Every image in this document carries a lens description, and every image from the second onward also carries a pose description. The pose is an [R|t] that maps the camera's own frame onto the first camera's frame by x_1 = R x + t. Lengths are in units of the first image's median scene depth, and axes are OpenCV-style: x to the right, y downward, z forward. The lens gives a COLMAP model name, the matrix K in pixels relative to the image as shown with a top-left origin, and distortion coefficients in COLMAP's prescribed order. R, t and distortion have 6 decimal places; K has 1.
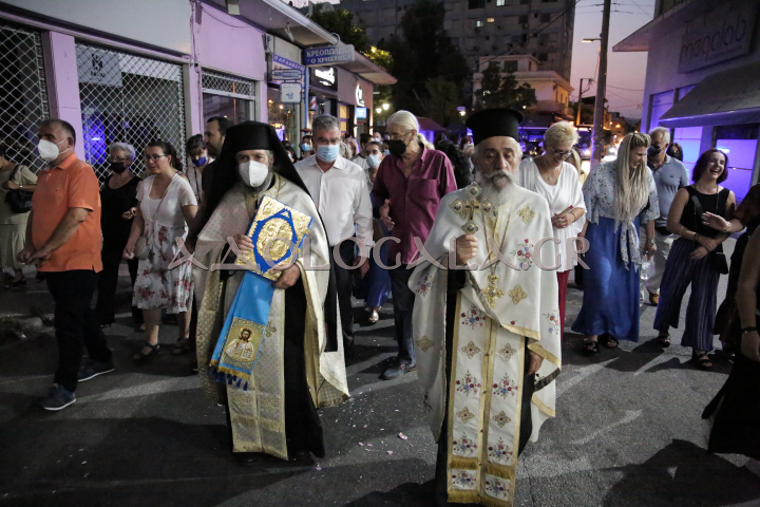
lens RADIAL K [[560.3, 0, 379.3], [0, 560.3, 252.8], [0, 0, 1]] dist [-0.033448, 0.017250]
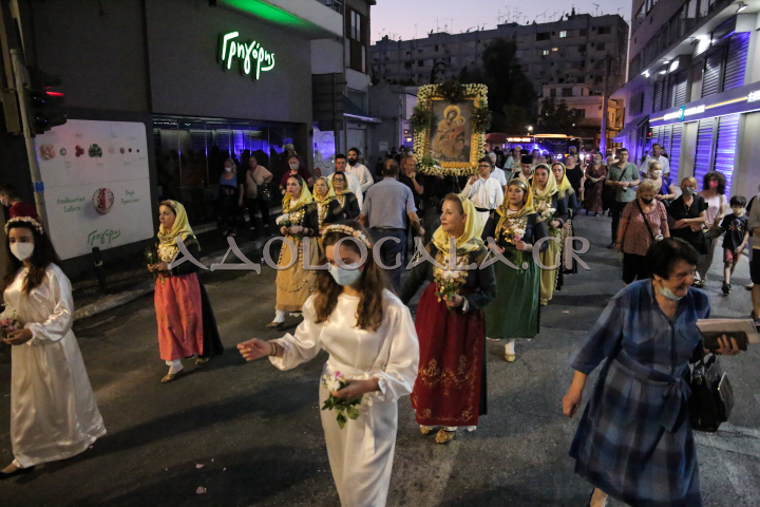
lens RADIAL K [[560.3, 0, 380.8], [0, 560.3, 253.5], [0, 0, 1]] dist [-0.033448, 0.017250]
pose [[0.992671, 0.005242, -0.120733, -0.030606], [-0.006942, 0.999883, -0.013666, 0.051318], [0.120648, 0.014404, 0.992591, -0.260354]]
